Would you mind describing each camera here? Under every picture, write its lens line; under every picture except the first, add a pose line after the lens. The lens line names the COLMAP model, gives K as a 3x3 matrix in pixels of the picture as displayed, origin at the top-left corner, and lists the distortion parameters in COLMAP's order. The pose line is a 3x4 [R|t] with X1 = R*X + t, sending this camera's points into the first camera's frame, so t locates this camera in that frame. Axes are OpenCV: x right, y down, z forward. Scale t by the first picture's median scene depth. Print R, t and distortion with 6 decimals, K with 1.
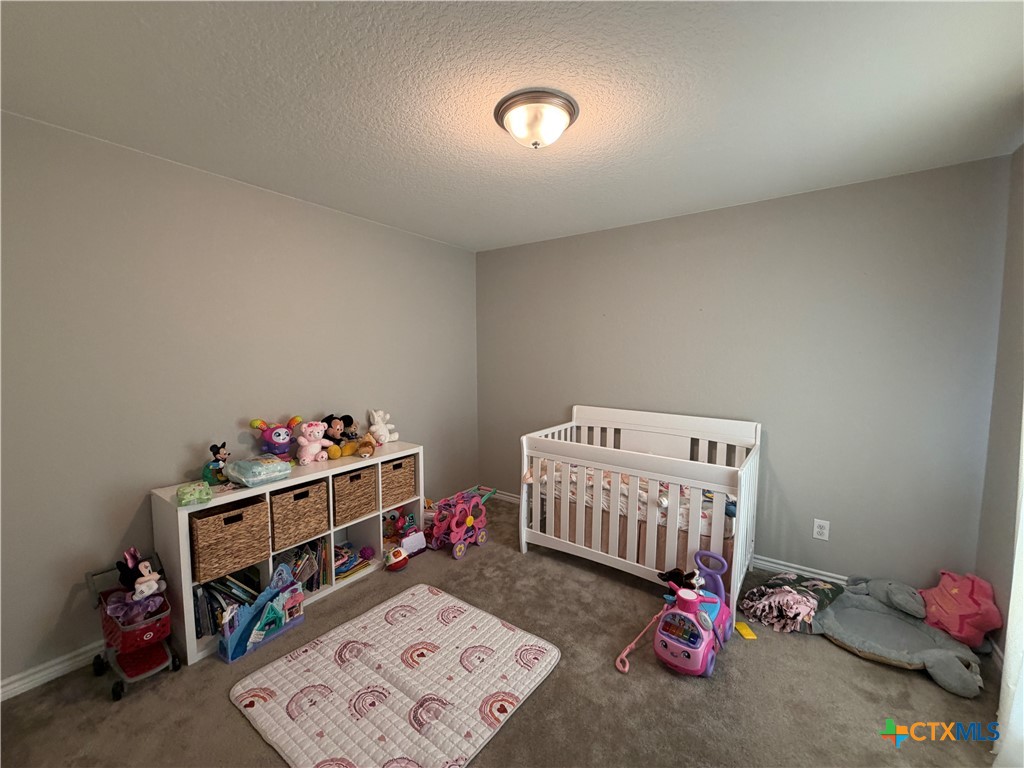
lens RADIAL K [[408.4, 0, 512.0], [0, 408.4, 384.0], [0, 0, 1]] dist [-0.001903, -0.000197]
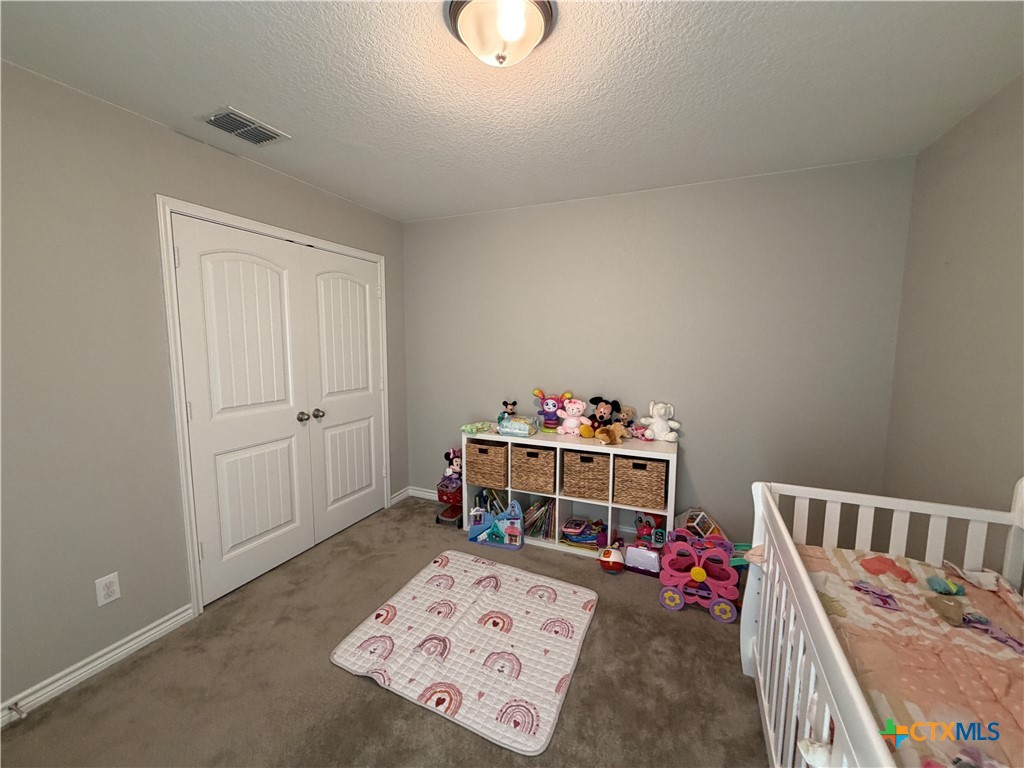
lens RADIAL K [[408.4, 0, 512.0], [0, 408.4, 384.0], [0, 0, 1]] dist [-0.001903, -0.000197]
pose [[0.207178, 0.105568, -0.972591, 0.594563], [-0.082347, 0.992514, 0.090189, -0.039773], [0.974831, 0.061404, 0.214320, 0.615677]]
